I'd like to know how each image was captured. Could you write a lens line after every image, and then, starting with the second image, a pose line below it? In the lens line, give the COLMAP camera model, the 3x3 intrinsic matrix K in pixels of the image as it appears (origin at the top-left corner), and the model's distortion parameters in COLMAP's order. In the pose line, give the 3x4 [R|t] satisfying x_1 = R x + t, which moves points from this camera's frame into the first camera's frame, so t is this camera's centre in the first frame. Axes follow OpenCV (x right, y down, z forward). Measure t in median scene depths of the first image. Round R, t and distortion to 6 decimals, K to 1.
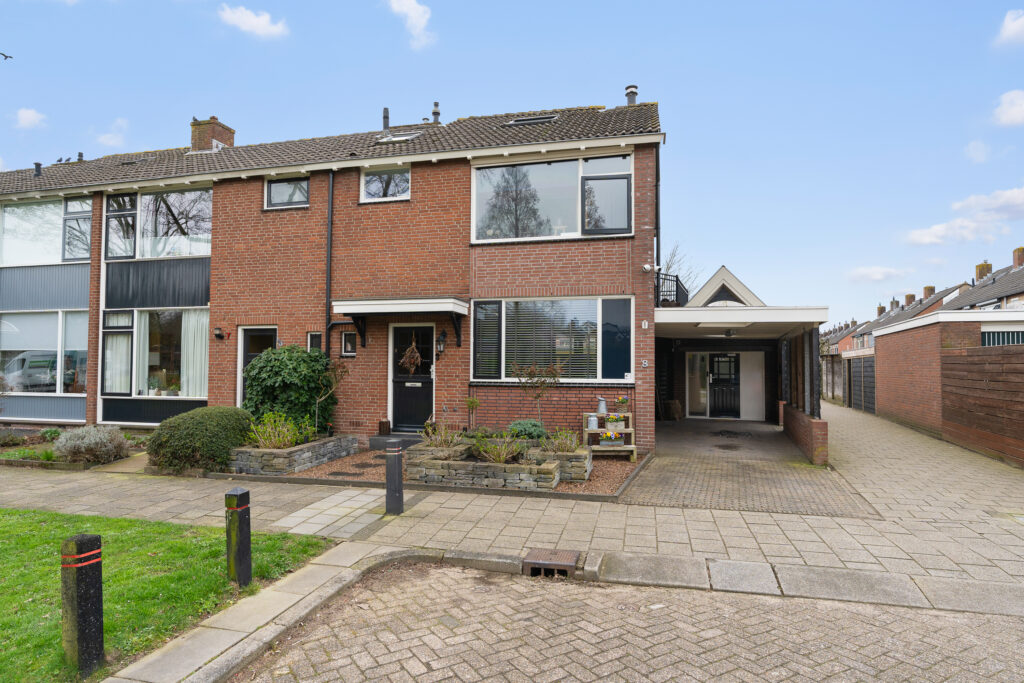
lens RADIAL K [[561.1, 0, 511.2], [0, 561.1, 351.2], [0, 0, 1]] dist [-0.001702, -0.000503]
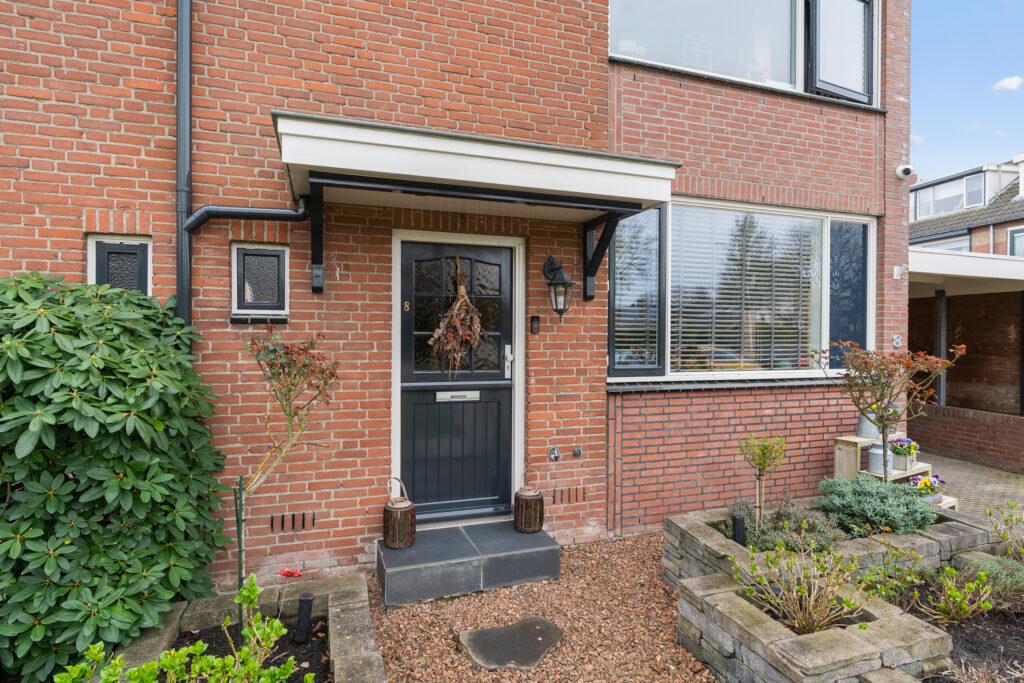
lens RADIAL K [[551.5, 0, 530.0], [0, 551.5, 340.9], [0, 0, 1]] dist [-0.000918, -0.000168]
pose [[0.839708, -0.005049, 0.543015, -0.347181], [-0.018400, 0.999118, 0.037744, 0.006758], [-0.542727, -0.041686, 0.838874, 0.675348]]
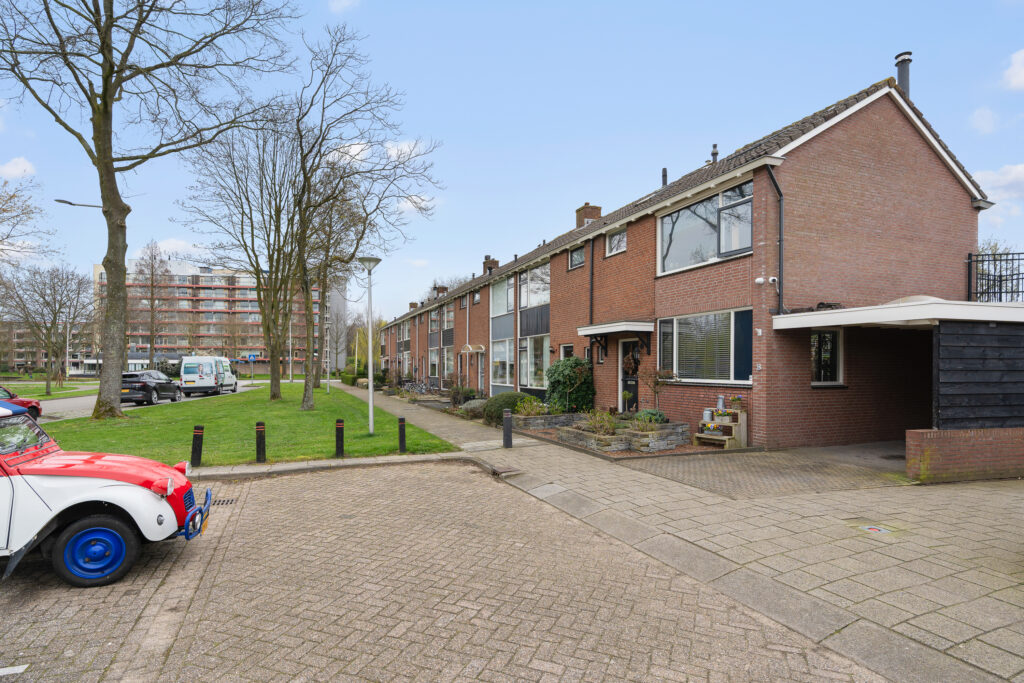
lens RADIAL K [[536.0, 0, 511.8], [0, 536.0, 373.3], [0, 0, 1]] dist [-0.004203, -0.001374]
pose [[0.585627, 0.004916, -0.810566, 0.752213], [0.024221, 0.999429, 0.023560, -0.002463], [0.810219, -0.033430, 0.585173, -0.022025]]
